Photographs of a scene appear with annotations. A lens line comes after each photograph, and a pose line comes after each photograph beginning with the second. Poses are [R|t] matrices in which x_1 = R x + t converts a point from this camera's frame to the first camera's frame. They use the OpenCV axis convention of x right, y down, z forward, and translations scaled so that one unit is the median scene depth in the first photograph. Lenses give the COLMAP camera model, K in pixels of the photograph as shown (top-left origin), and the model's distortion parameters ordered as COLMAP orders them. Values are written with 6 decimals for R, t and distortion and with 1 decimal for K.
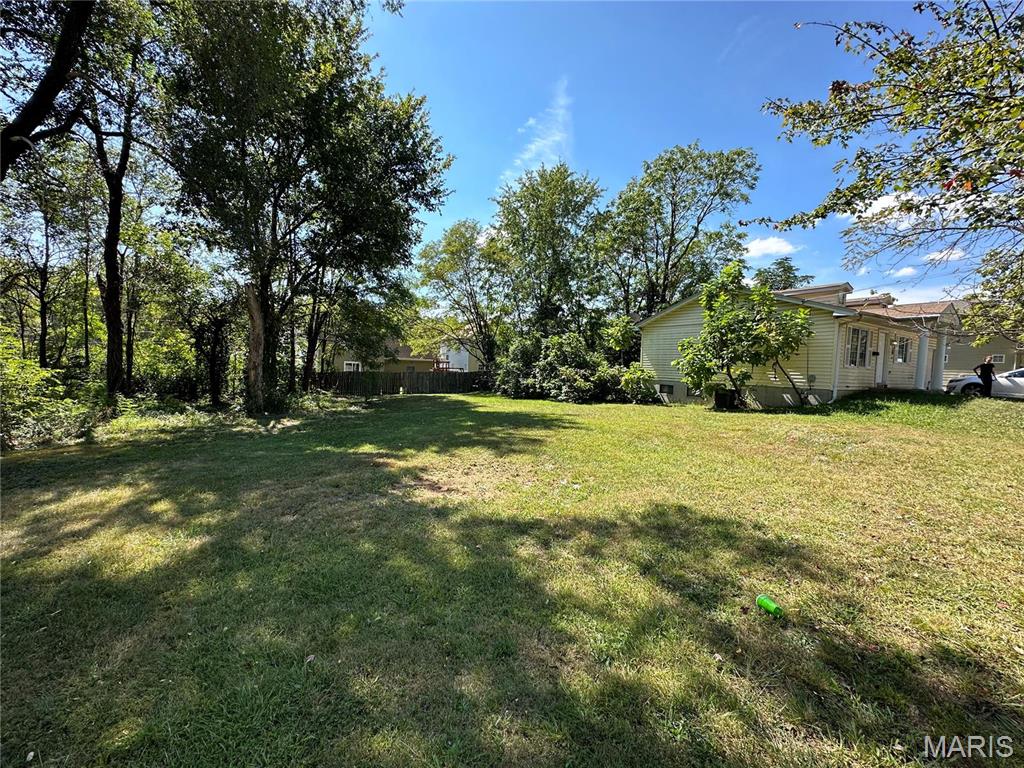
lens RADIAL K [[410.3, 0, 512.0], [0, 410.3, 384.0], [0, 0, 1]] dist [-0.001124, 0.000136]
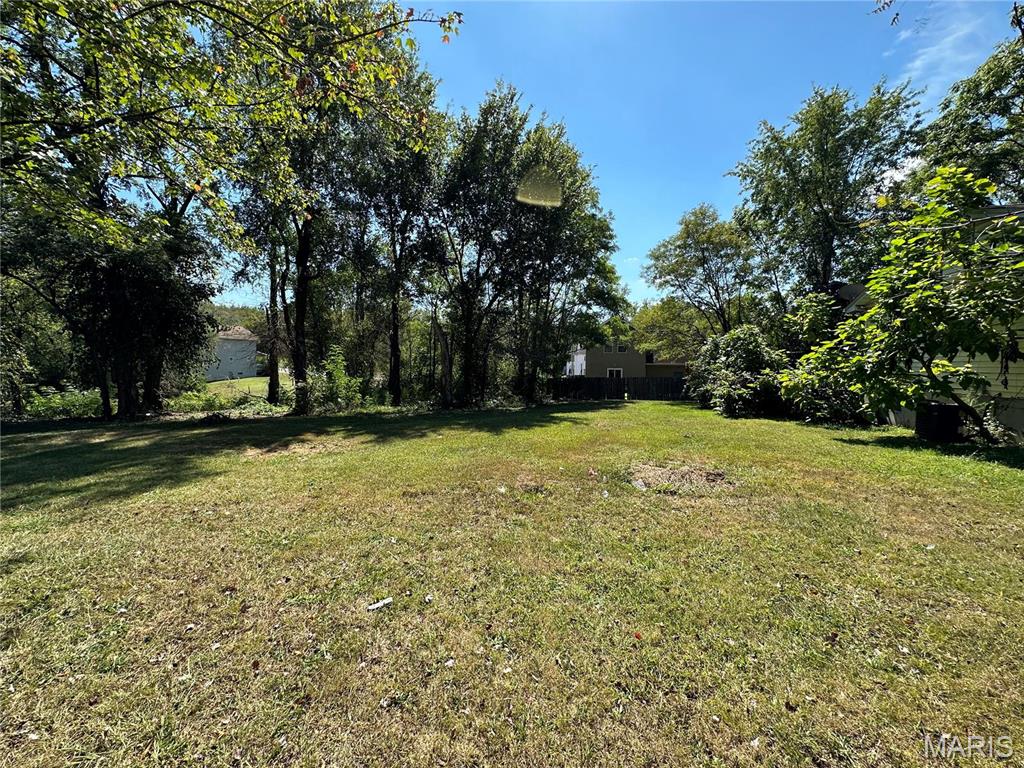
lens RADIAL K [[410.3, 0, 512.0], [0, 410.3, 384.0], [0, 0, 1]] dist [-0.001124, 0.000136]
pose [[0.666126, 0.003729, -0.745830, 0.446759], [-0.014568, 0.999862, -0.008012, -0.001668], [0.745697, 0.016202, 0.666088, 0.175619]]
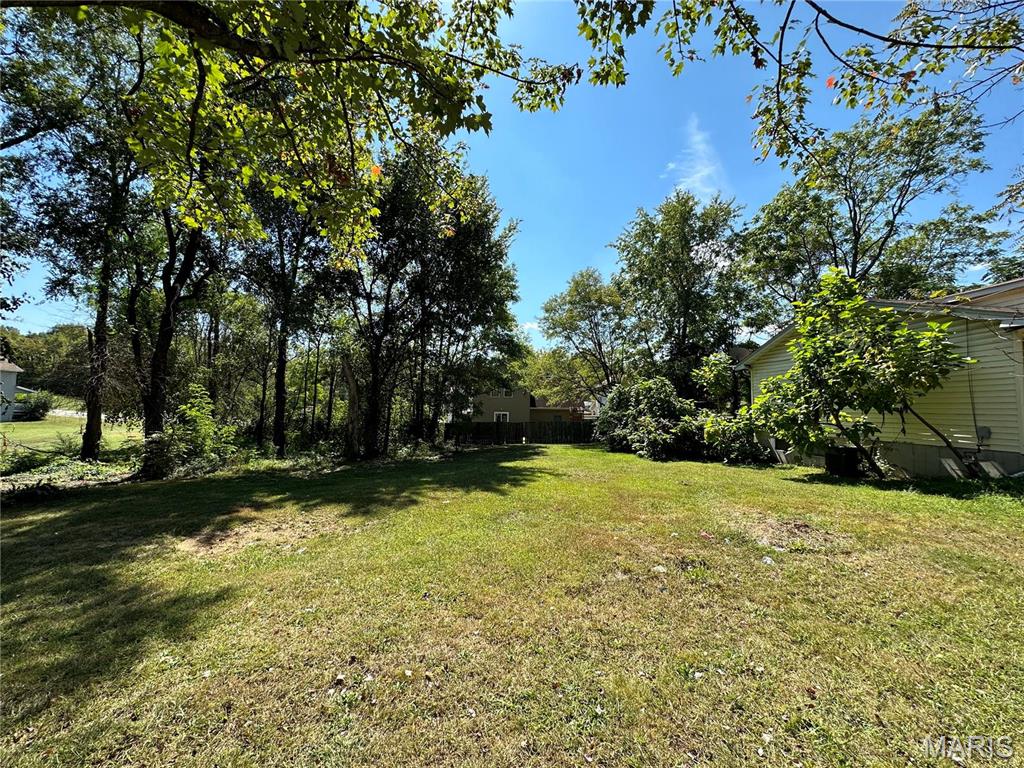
lens RADIAL K [[410.3, 0, 512.0], [0, 410.3, 384.0], [0, 0, 1]] dist [-0.001124, 0.000136]
pose [[0.882037, -0.051079, -0.468403, 0.293429], [-0.002289, 0.993630, -0.112665, -0.011364], [0.471174, 0.100447, 0.876302, 0.102617]]
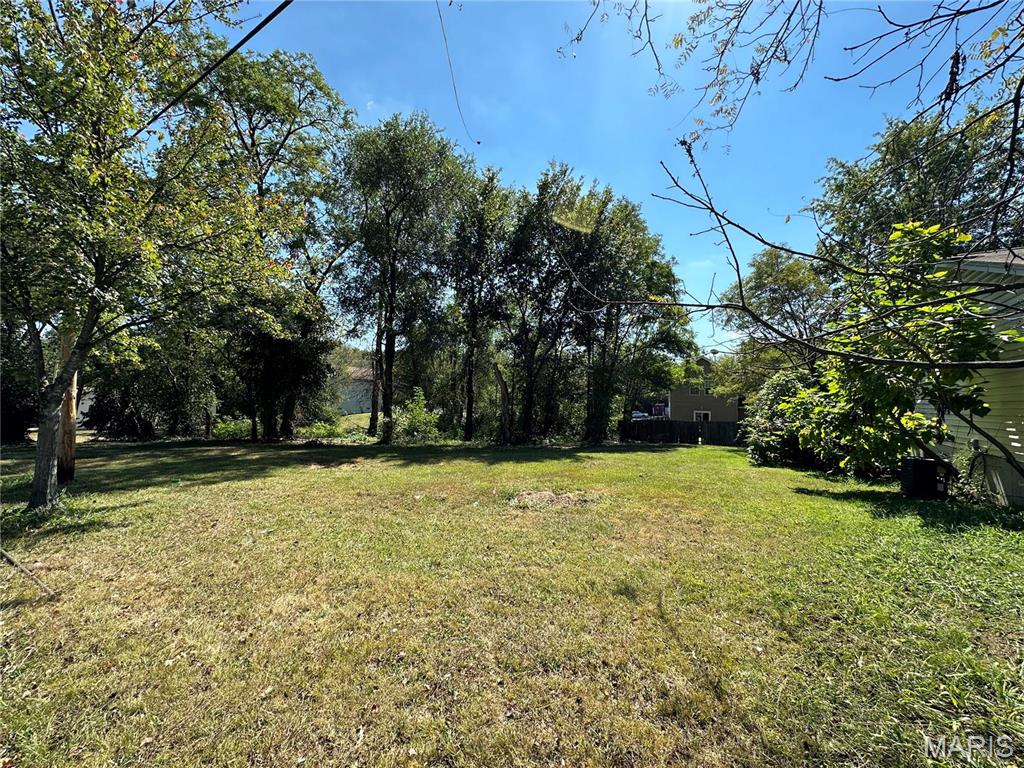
lens RADIAL K [[409.3, 0, 509.3], [0, 409.3, 385.7], [0, 0, 1]] dist [-0.011546, 0.000018]
pose [[0.438461, -0.060313, -0.896724, 0.614208], [-0.045800, 0.994950, -0.089313, -0.008920], [0.897582, 0.080231, 0.433485, 0.246492]]
